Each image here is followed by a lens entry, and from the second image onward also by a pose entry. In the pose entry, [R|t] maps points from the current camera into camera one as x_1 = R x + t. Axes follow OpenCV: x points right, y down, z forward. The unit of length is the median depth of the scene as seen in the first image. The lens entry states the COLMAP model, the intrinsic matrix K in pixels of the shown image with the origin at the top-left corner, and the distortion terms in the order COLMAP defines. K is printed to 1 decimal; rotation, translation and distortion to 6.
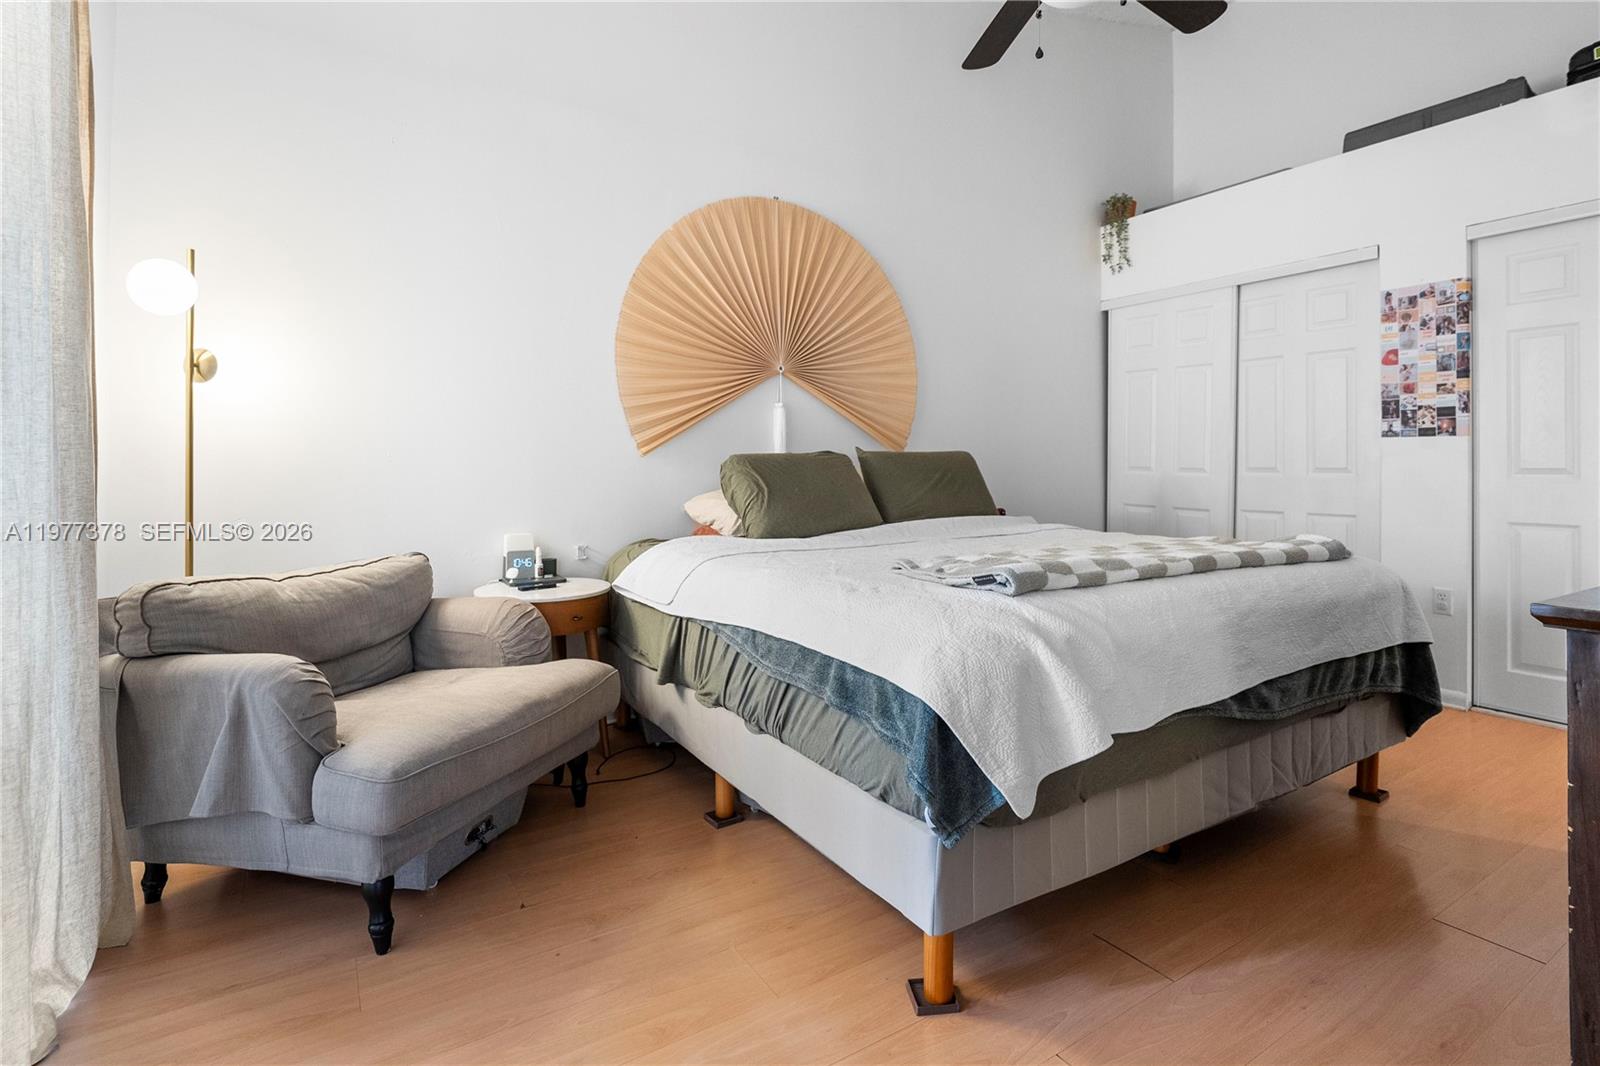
lens RADIAL K [[777.0, 0, 800.8], [0, 777.0, 462.9], [0, 0, 1]] dist [-0.000889, 0.000287]
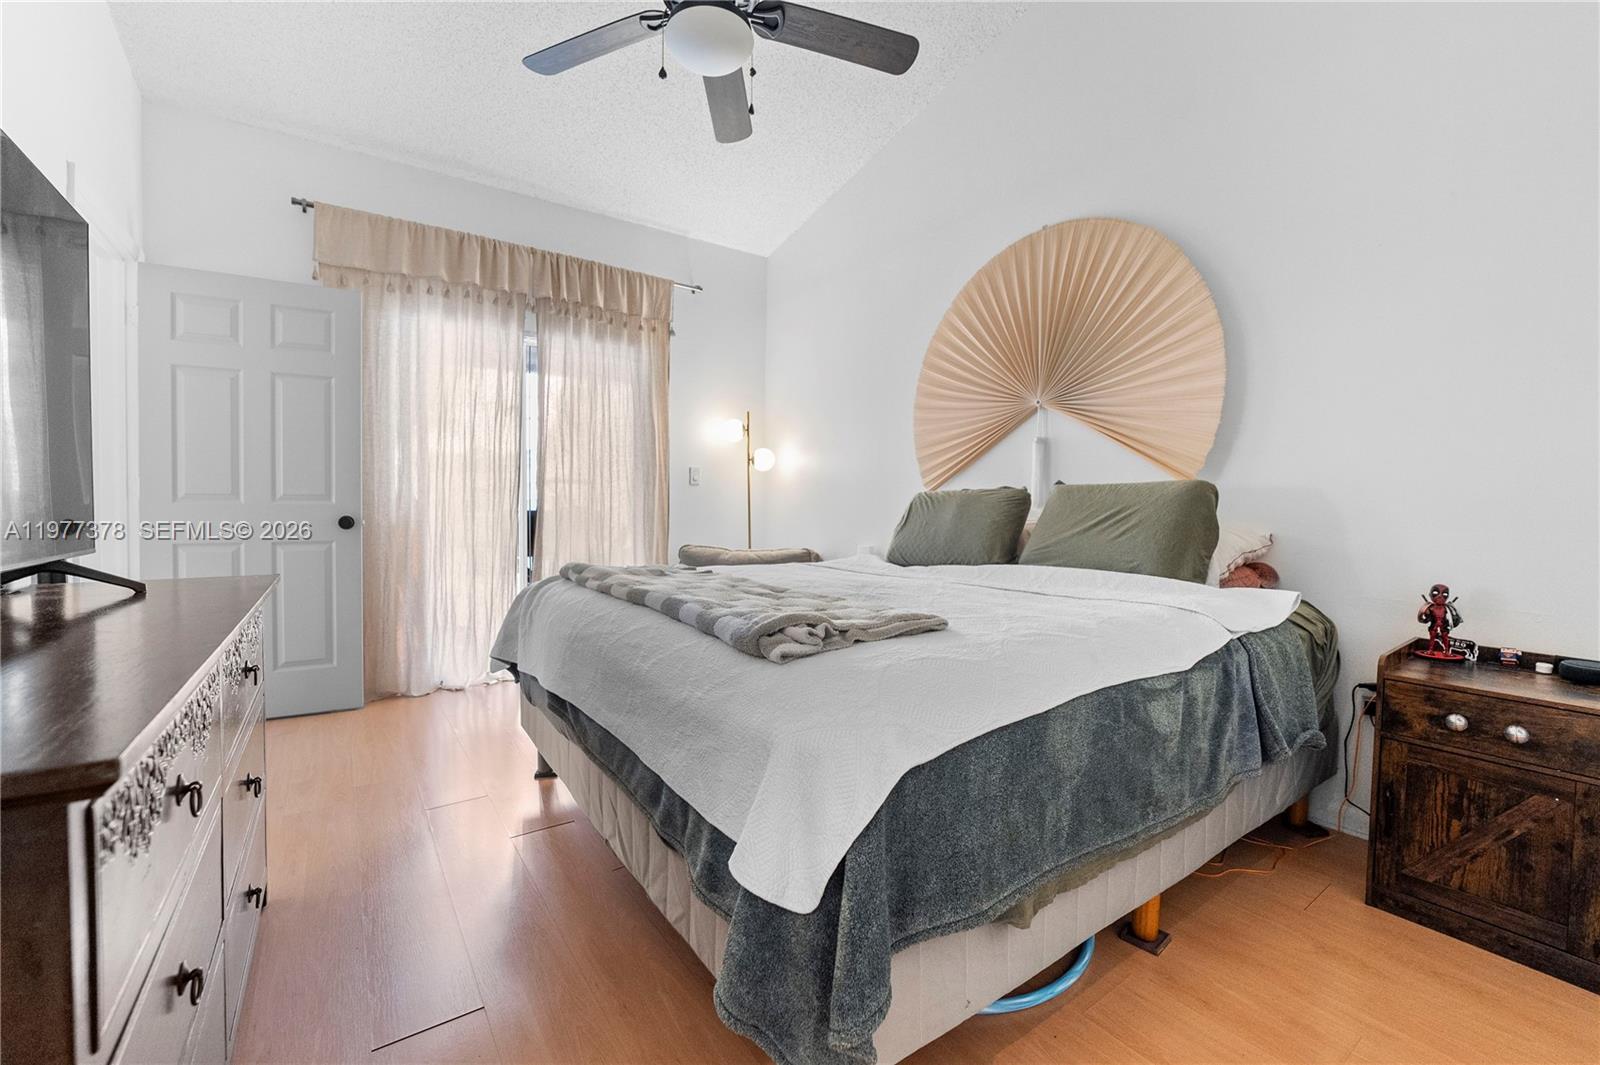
lens RADIAL K [[659.9, 0, 800.0], [0, 659.9, 532.5], [0, 0, 1]] dist [-0.000280, -0.000099]
pose [[0.033648, 0.047301, -0.998314, 0.821907], [0.000029, 0.998879, 0.047329, 0.002220], [0.999434, -0.001622, 0.033609, 0.687438]]
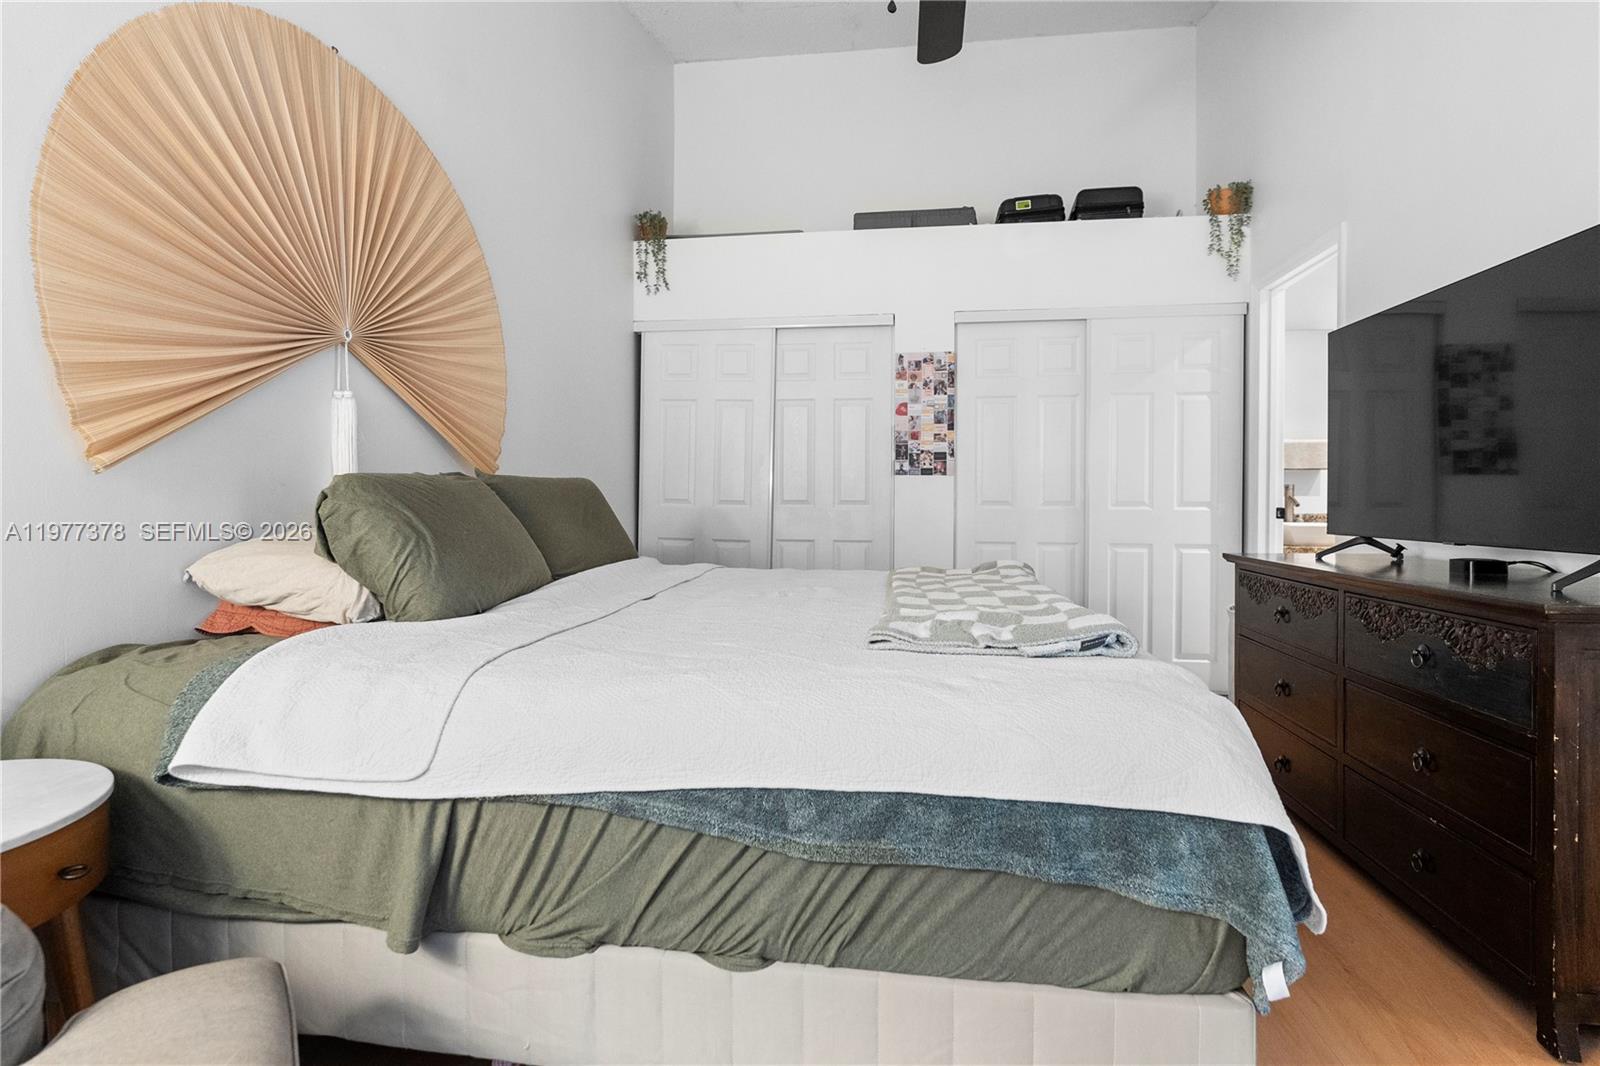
lens RADIAL K [[766.7, 0, 795.9], [0, 766.7, 506.8], [0, 0, 1]] dist [-0.000506, 0.000917]
pose [[0.652913, -0.004112, 0.757422, -0.257171], [-0.007042, 0.999909, 0.011500, 0.003872], [-0.757400, -0.012842, 0.652825, 0.348750]]
